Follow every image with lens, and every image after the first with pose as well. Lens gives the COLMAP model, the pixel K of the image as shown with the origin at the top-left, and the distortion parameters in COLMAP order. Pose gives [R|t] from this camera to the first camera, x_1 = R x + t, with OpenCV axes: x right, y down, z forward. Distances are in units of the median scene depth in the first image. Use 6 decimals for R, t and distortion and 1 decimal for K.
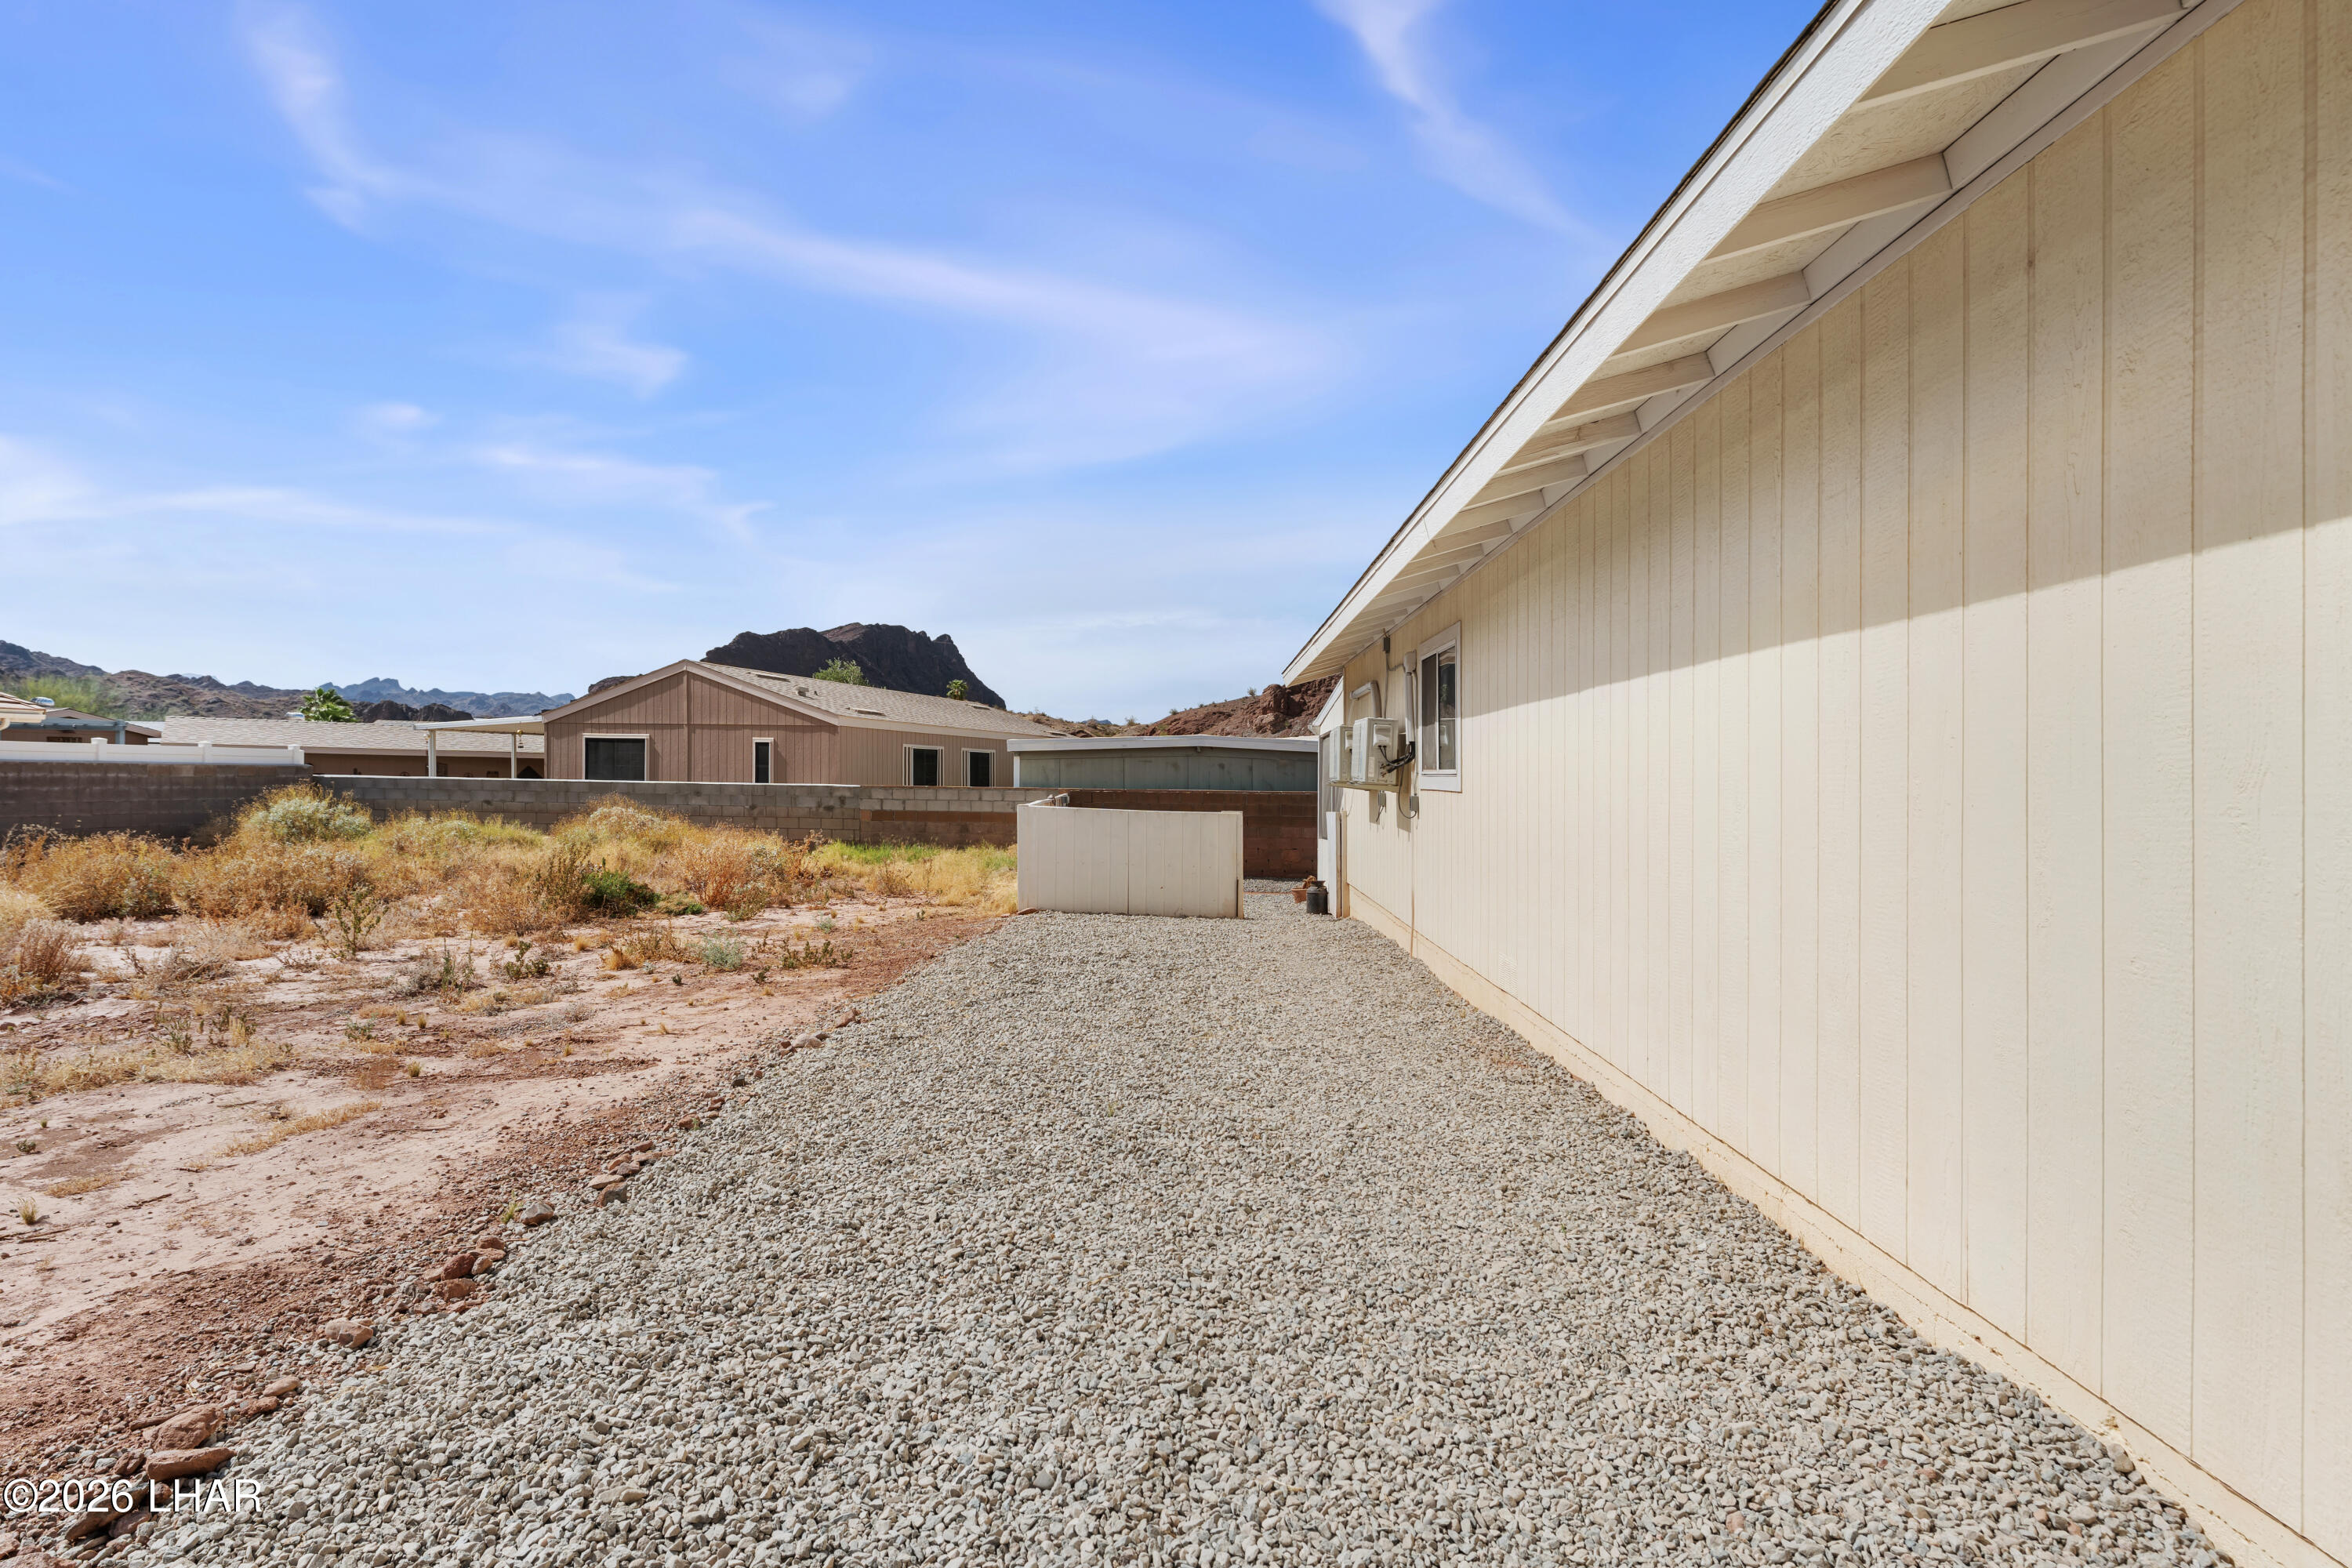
lens RADIAL K [[1177.3, 0, 1169.0], [0, 1177.3, 773.8], [0, 0, 1]] dist [-0.007081, 0.001480]
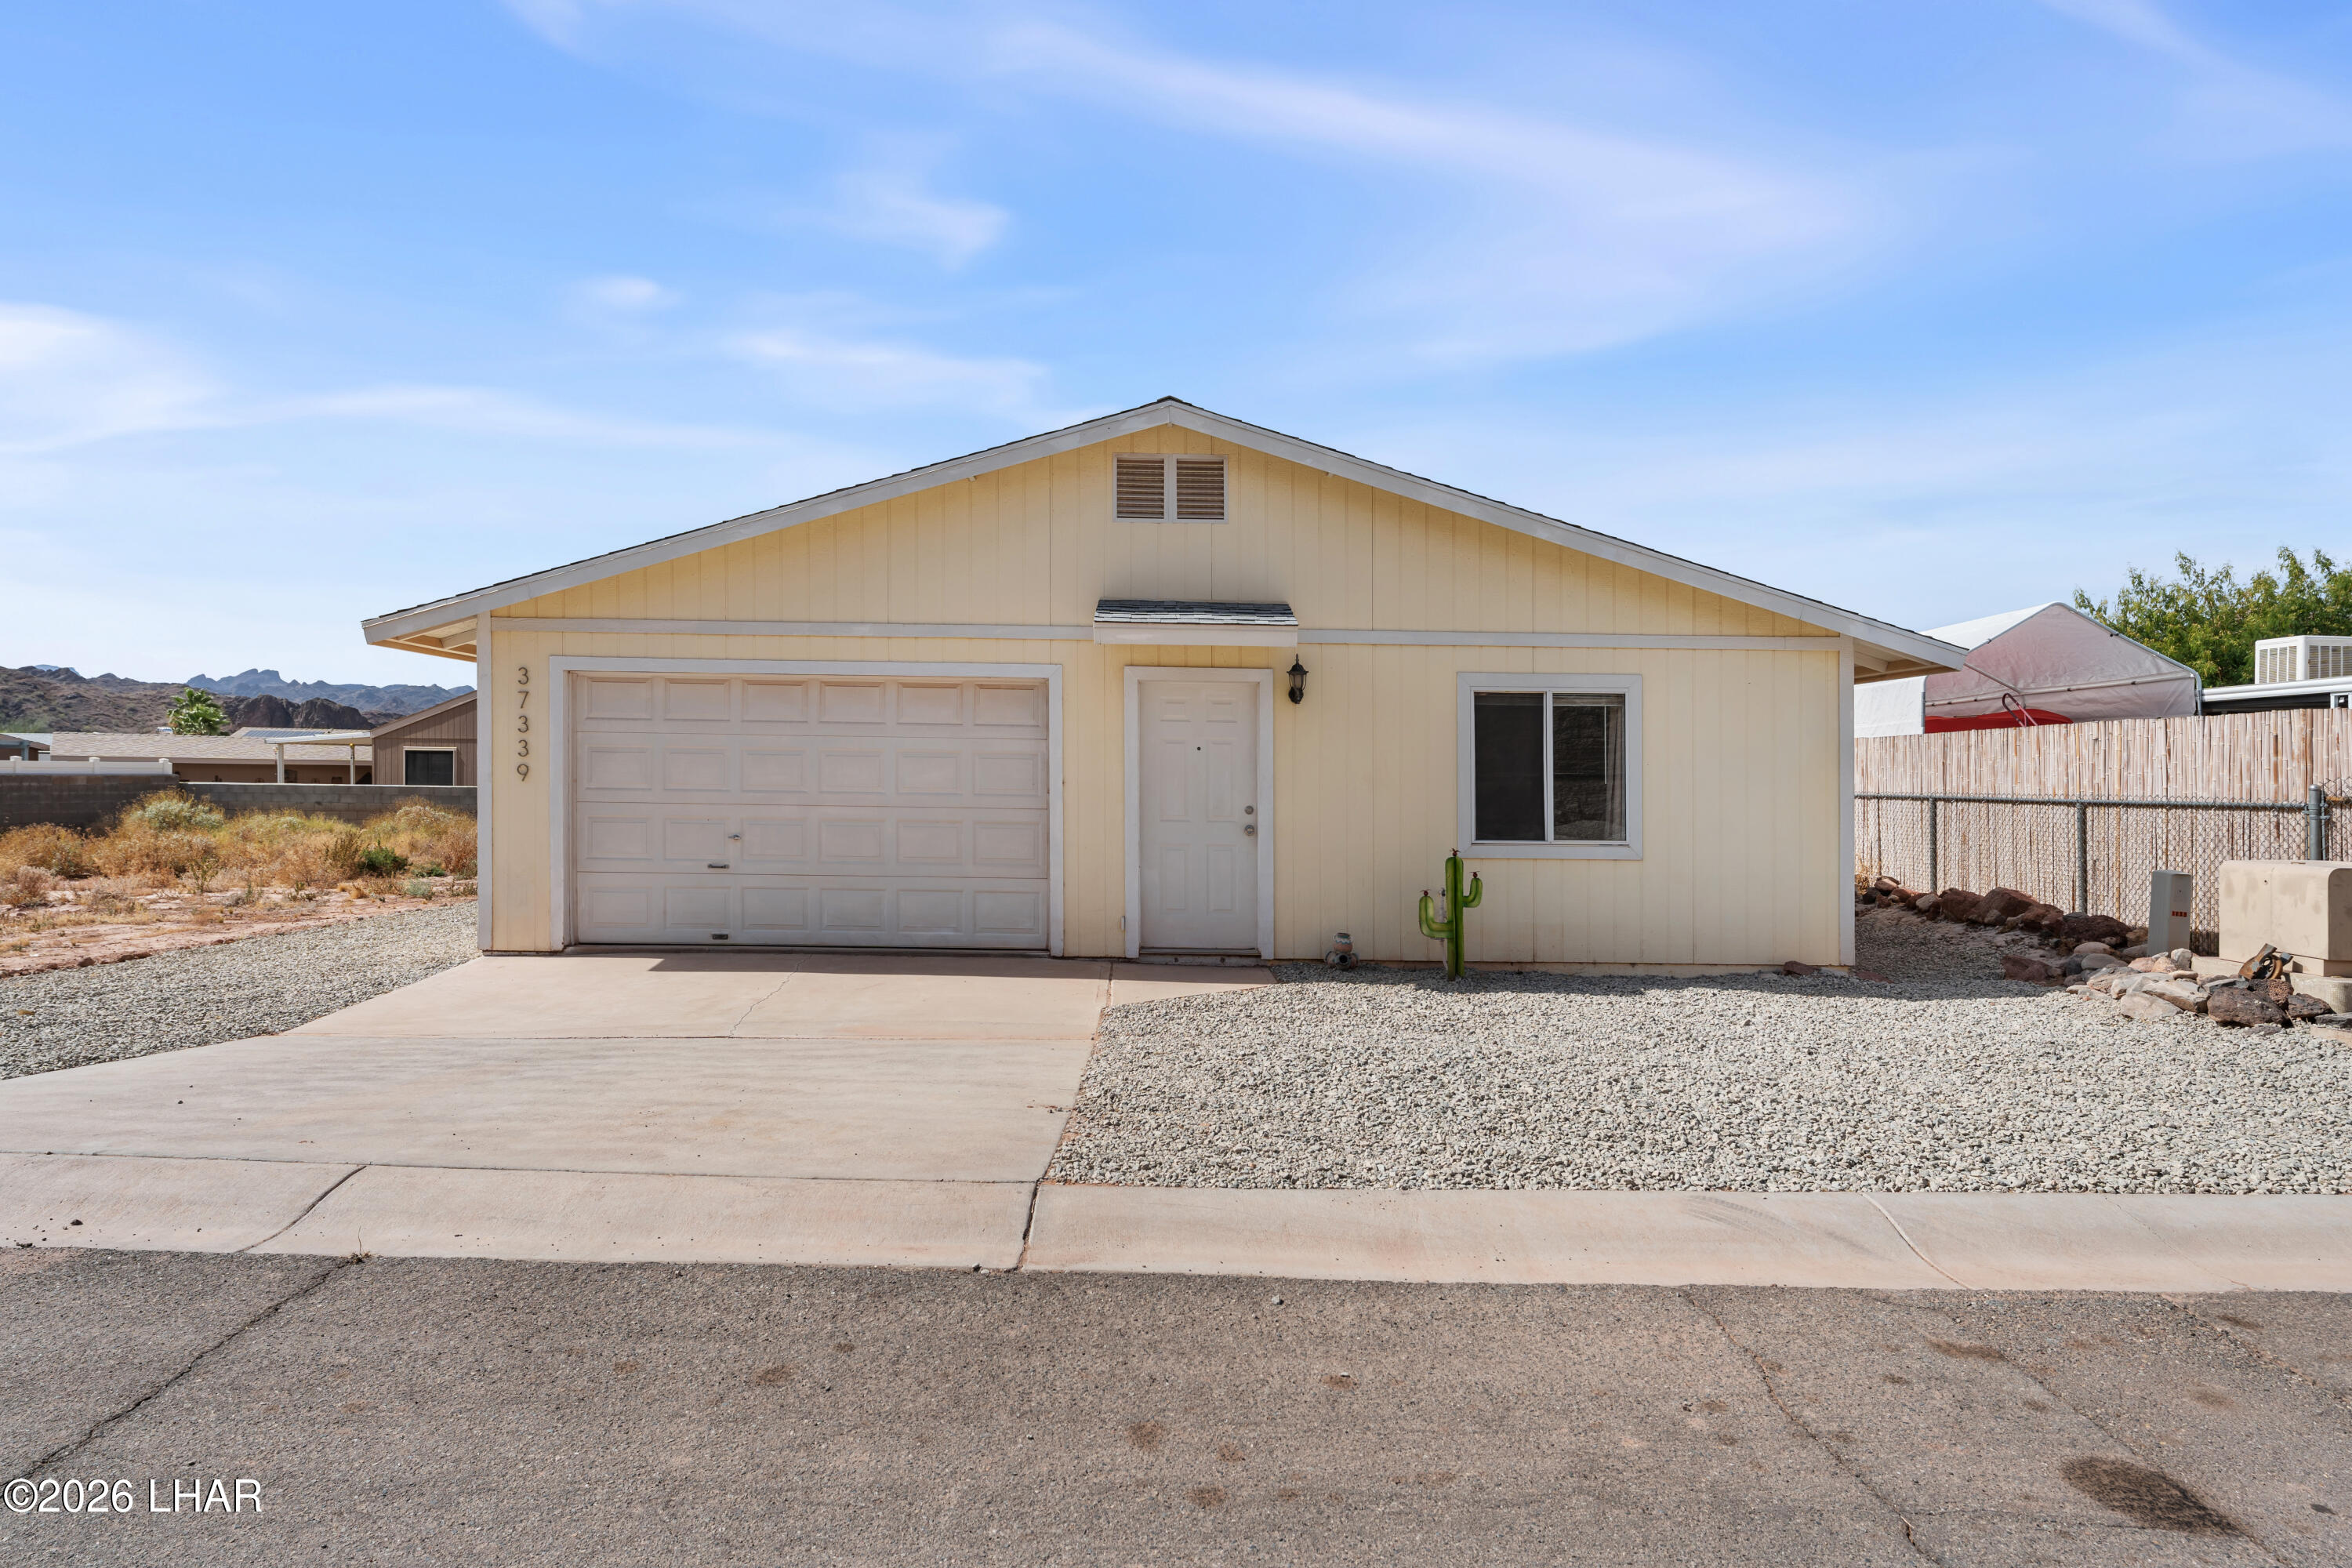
lens RADIAL K [[1301.4, 0, 1159.3], [0, 1301.4, 769.1], [0, 0, 1]] dist [-0.003271, -0.000334]
pose [[0.999890, -0.005606, 0.013745, 0.314475], [0.005614, 0.999984, -0.000521, -0.006686], [-0.013742, 0.000598, 0.999905, -0.423799]]
